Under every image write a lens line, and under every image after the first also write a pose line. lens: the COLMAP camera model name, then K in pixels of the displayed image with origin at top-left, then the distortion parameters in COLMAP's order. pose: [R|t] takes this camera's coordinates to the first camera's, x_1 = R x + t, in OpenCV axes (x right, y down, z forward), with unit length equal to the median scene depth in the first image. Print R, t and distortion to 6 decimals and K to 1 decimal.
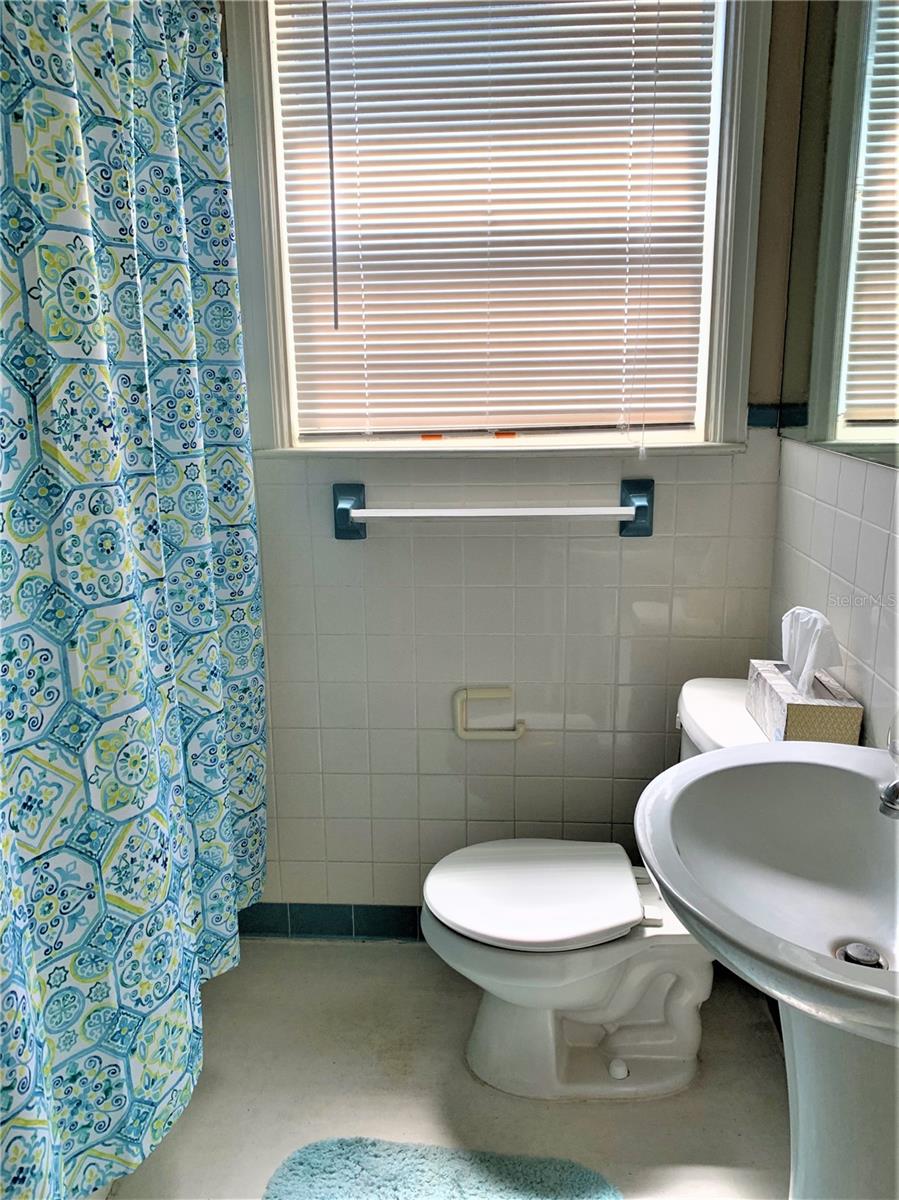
lens RADIAL K [[957.2, 0, 449.5], [0, 957.2, 600.0], [0, 0, 1]] dist [0.074989, -0.126348]
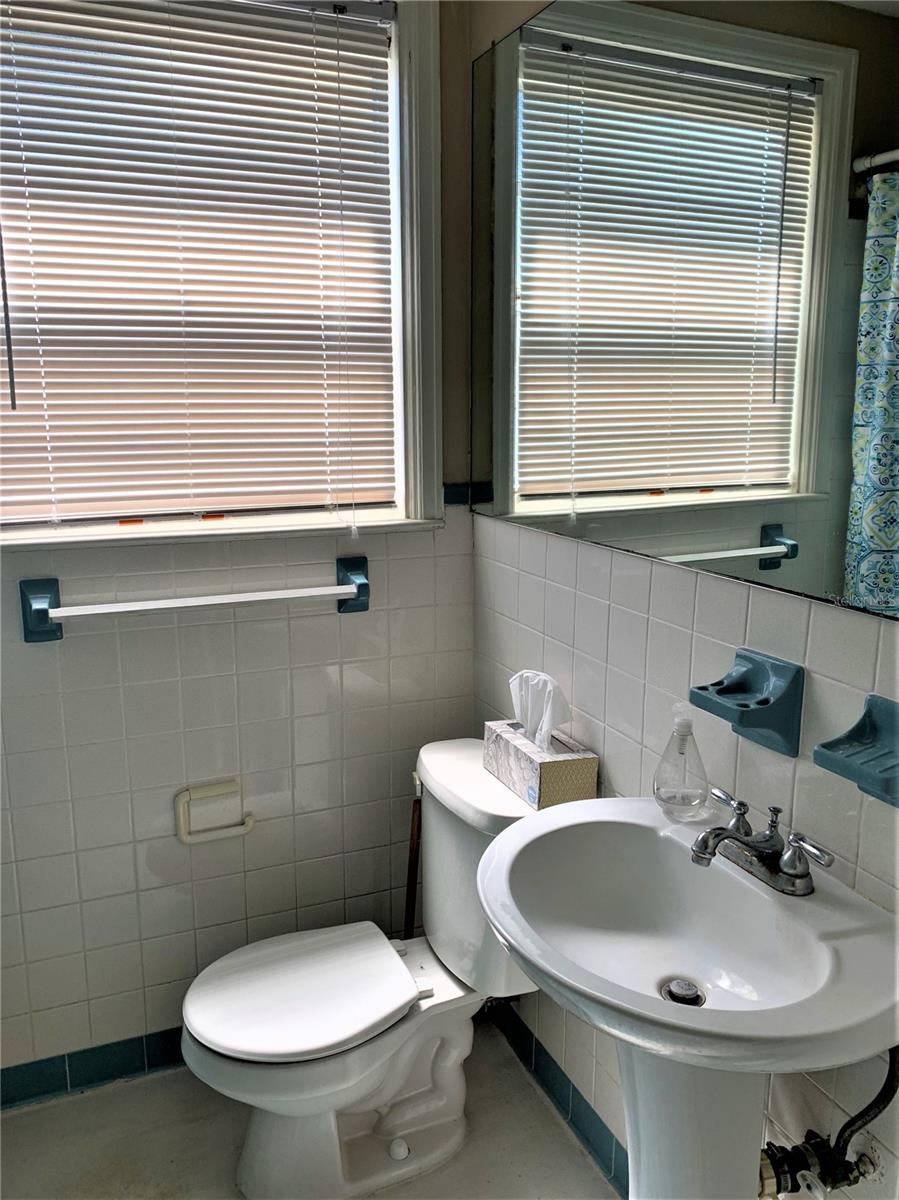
lens RADIAL K [[957.2, 0, 449.5], [0, 957.2, 600.0], [0, 0, 1]] dist [0.074989, -0.126348]
pose [[0.902253, -0.076265, 0.424410, -0.148262], [0.095775, 0.995094, -0.024793, -0.046069], [-0.420437, 0.063018, 0.905131, 0.036531]]
